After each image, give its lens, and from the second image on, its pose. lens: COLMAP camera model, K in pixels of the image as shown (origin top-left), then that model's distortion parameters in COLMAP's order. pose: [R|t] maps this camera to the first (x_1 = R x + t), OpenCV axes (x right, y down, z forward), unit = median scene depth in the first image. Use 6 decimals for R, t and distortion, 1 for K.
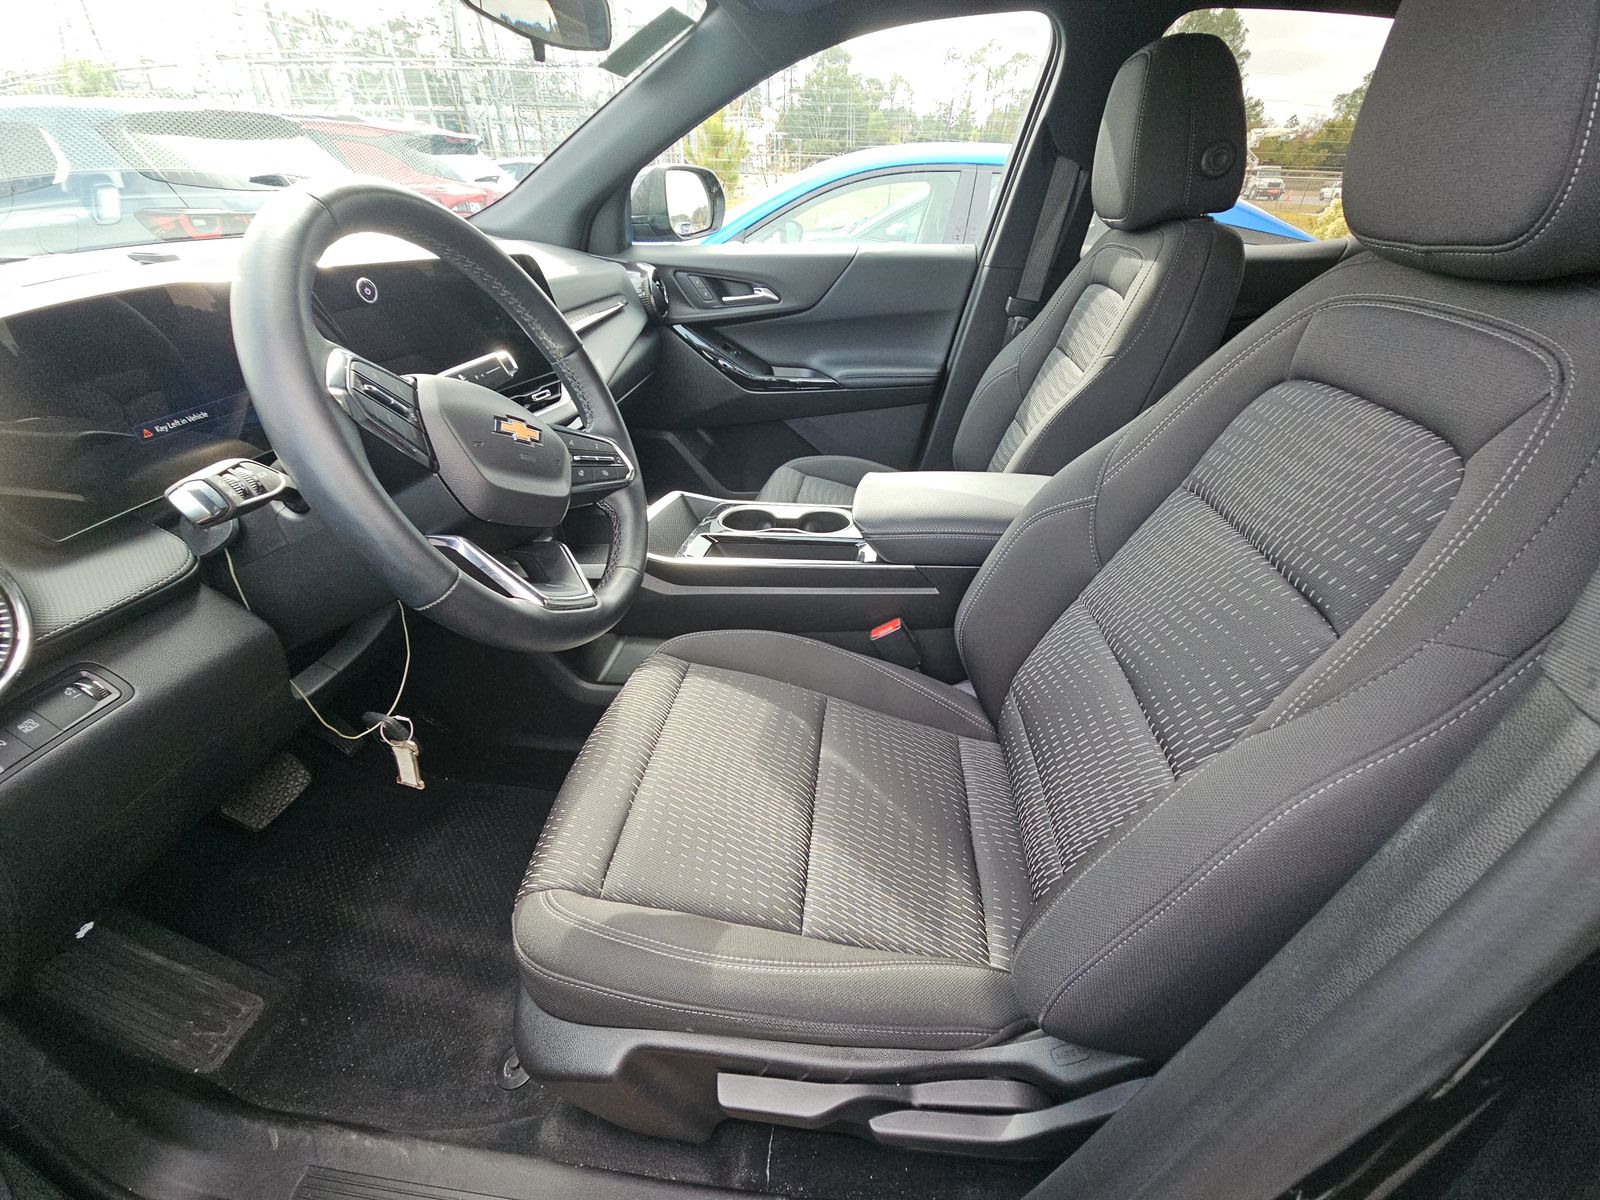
lens RADIAL K [[647.8, 0, 798.0], [0, 647.8, 603.8], [0, 0, 1]] dist [0.002800, -0.001448]
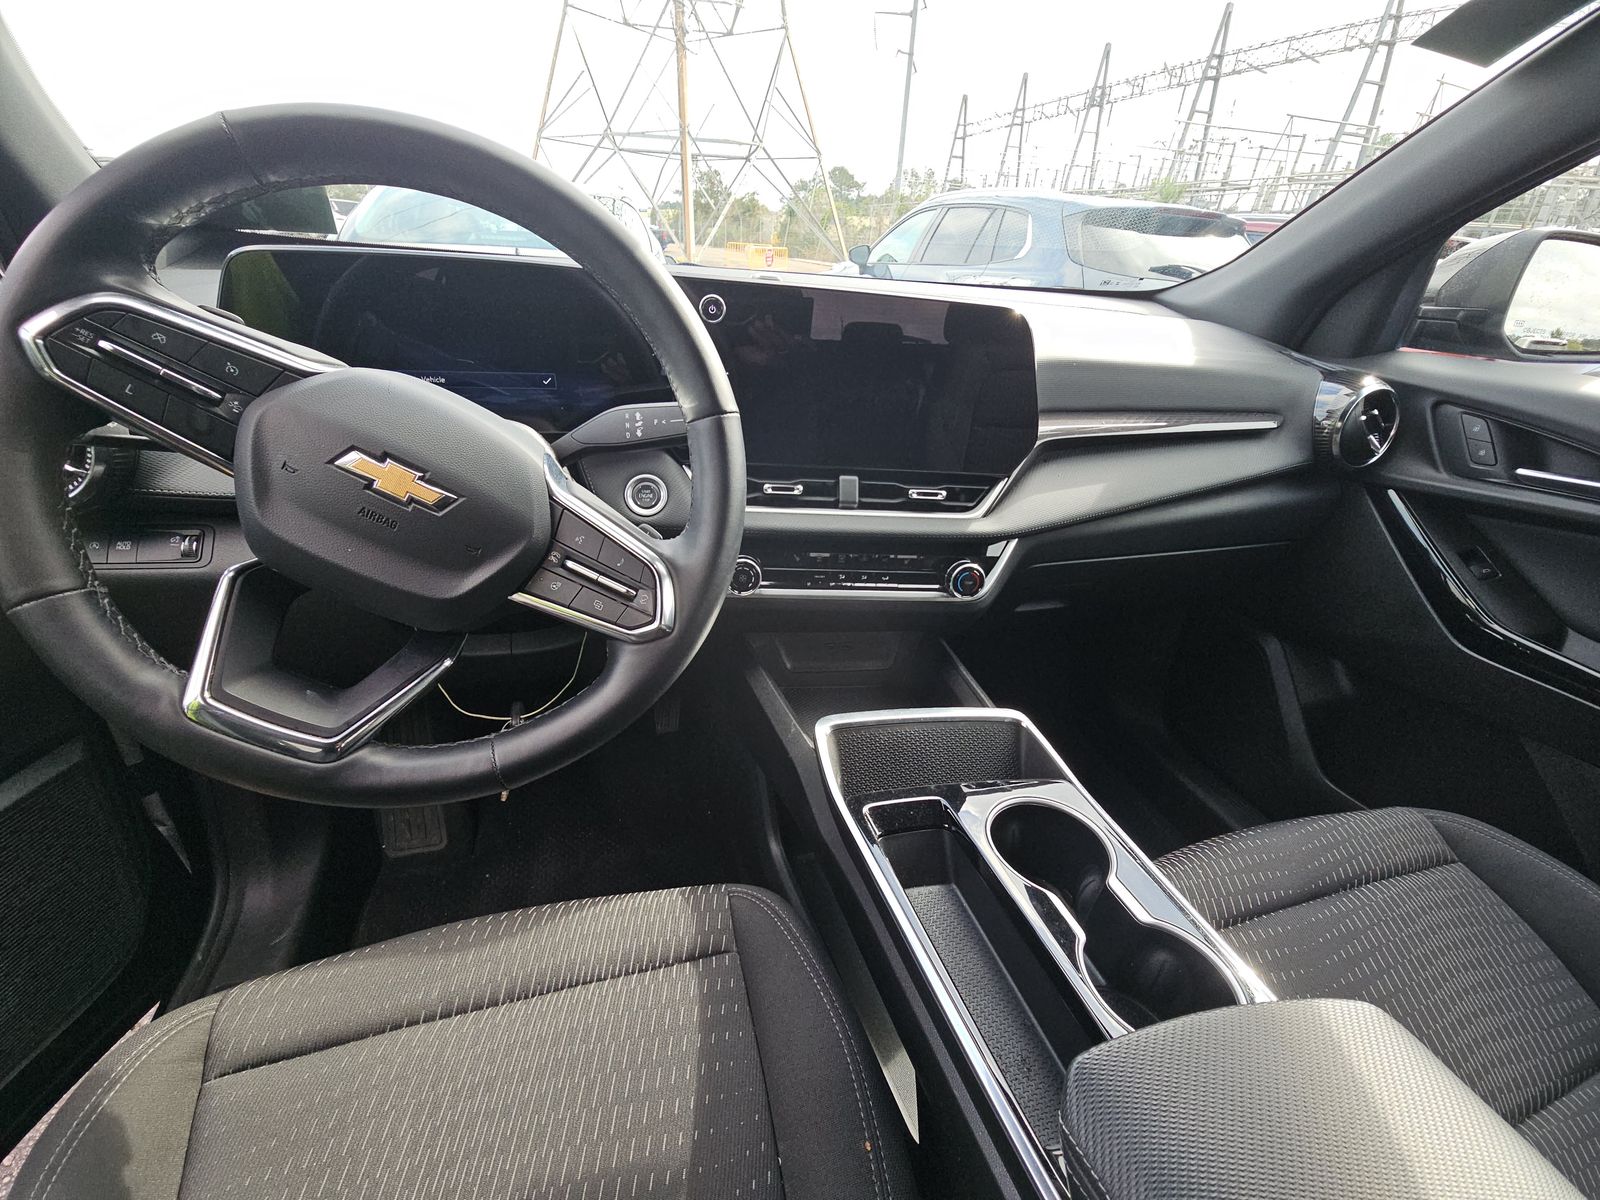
lens RADIAL K [[647.8, 0, 801.3], [0, 647.8, 613.8], [0, 0, 1]] dist [0.002800, -0.001448]
pose [[0.394522, 0.453991, -0.798902, 0.114407], [-0.542007, 0.817044, 0.196641, -0.183397], [0.742012, 0.355431, 0.568408, 0.354415]]
